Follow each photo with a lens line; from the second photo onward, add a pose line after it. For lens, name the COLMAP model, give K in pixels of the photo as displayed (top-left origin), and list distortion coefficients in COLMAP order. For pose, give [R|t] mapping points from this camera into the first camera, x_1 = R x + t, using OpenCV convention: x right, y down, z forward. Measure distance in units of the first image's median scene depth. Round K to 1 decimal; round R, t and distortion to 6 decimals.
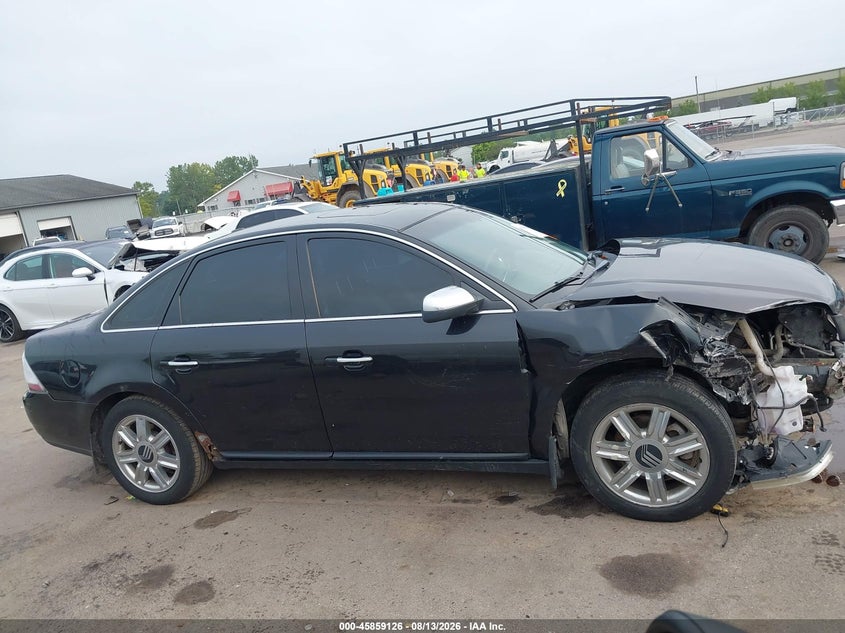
lens RADIAL K [[664.0, 0, 425.5], [0, 664.0, 317.2], [0, 0, 1]] dist [0.034929, -0.047115]
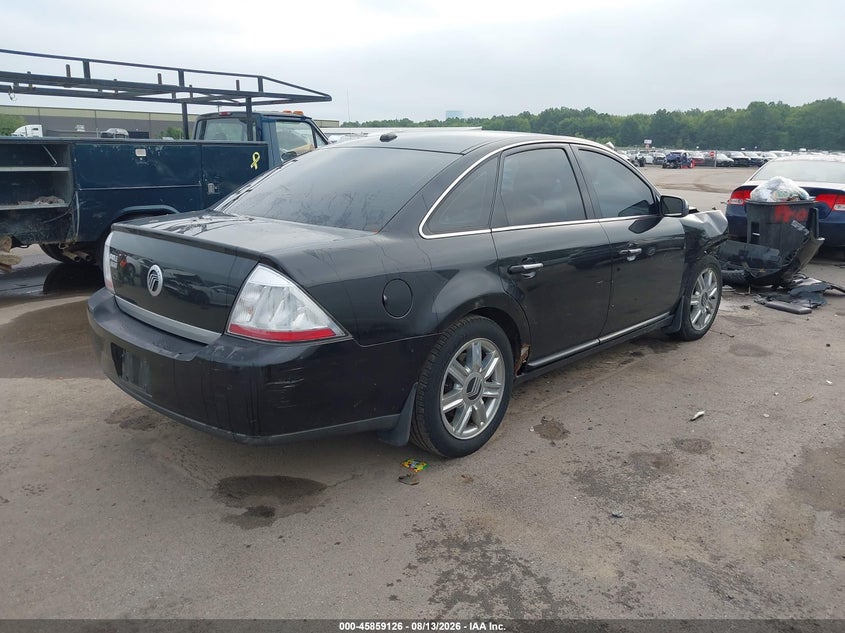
lens RADIAL K [[655.0, 0, 422.5], [0, 655.0, 316.5], [0, 0, 1]] dist [0.003074, -0.006530]
pose [[0.396892, -0.066766, 0.915434, -1.190917], [0.117496, 0.992841, 0.021471, 0.096230], [-0.910314, 0.099038, 0.401895, 0.748485]]
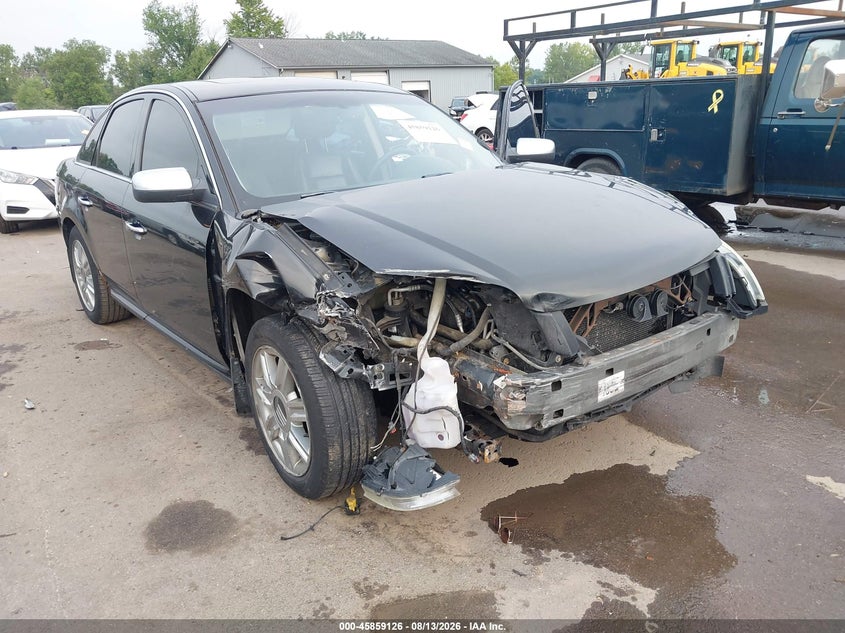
lens RADIAL K [[669.5, 0, 422.5], [0, 669.5, 316.5], [0, 0, 1]] dist [-0.006396, -0.007284]
pose [[0.851774, 0.277771, -0.444212, 0.625305], [-0.205038, 0.956989, 0.205258, -0.085973], [0.482121, -0.083753, 0.872092, 0.278038]]
